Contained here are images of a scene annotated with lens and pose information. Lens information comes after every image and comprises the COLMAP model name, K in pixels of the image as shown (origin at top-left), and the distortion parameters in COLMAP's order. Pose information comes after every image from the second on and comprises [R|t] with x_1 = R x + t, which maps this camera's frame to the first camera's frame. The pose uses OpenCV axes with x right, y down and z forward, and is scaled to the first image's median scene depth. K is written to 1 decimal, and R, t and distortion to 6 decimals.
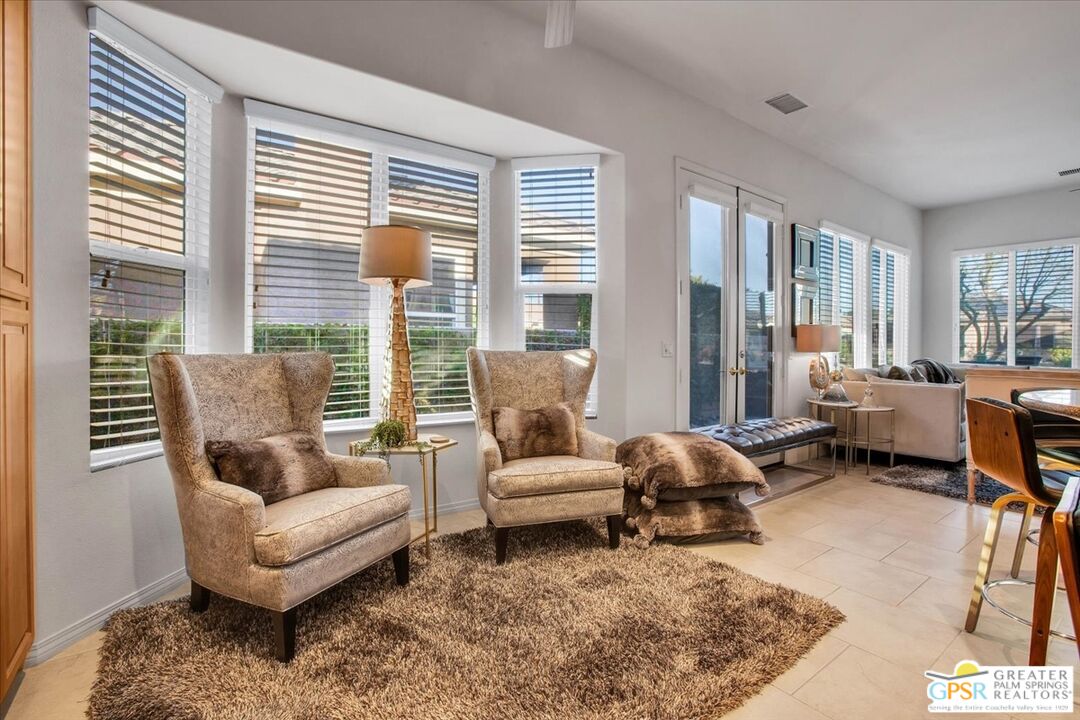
lens RADIAL K [[490.2, 0, 539.1], [0, 490.2, 354.5], [0, 0, 1]] dist [-0.032527, 0.011647]
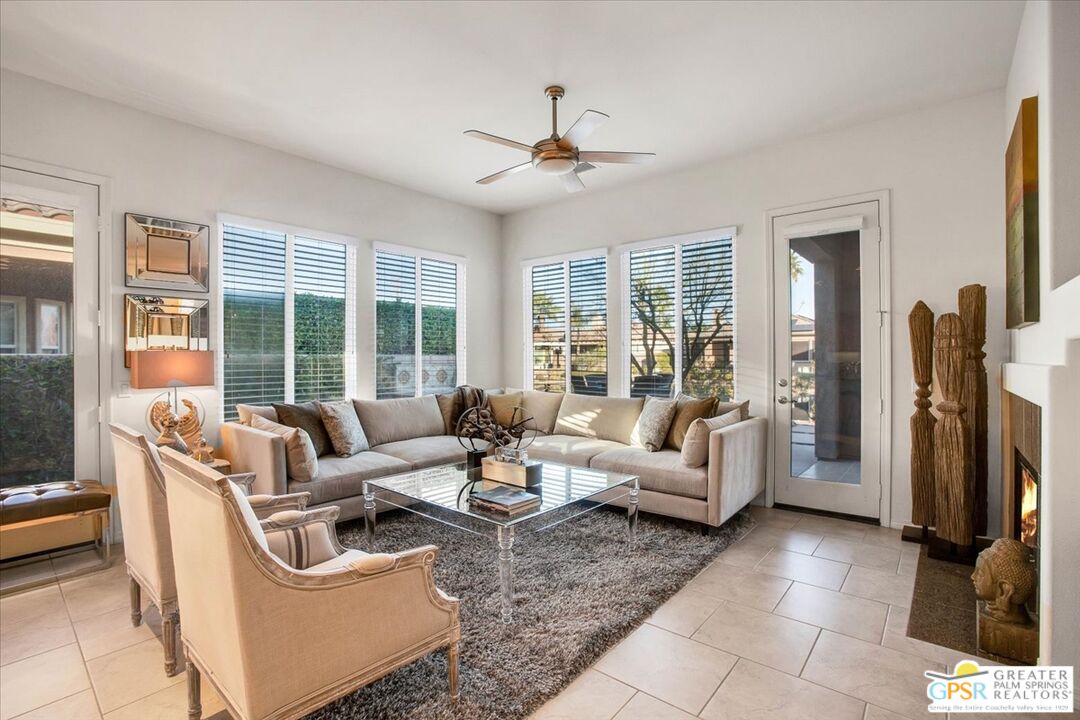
lens RADIAL K [[474.5, 0, 539.8], [0, 474.5, 361.8], [0, 0, 1]] dist [-0.019633, 0.002563]
pose [[0.975659, -0.012391, 0.218942, 1.972120], [0.014871, 0.999843, -0.009682, -0.058537], [-0.218788, 0.012703, 0.975690, 0.380555]]
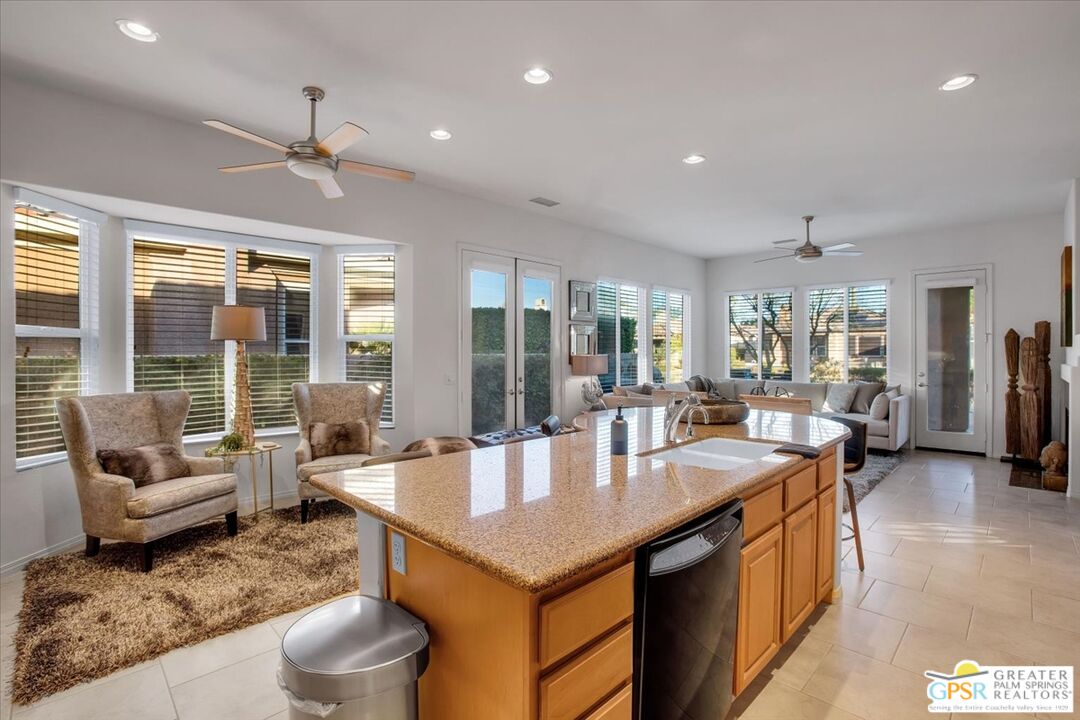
lens RADIAL K [[490.2, 0, 539.2], [0, 490.2, 355.2], [0, 0, 1]] dist [-0.032527, 0.011647]
pose [[0.990205, -0.008951, 0.139332, 0.496359], [0.010620, 0.999880, -0.011235, -0.094252], [-0.139215, 0.012605, 0.990182, -0.717216]]
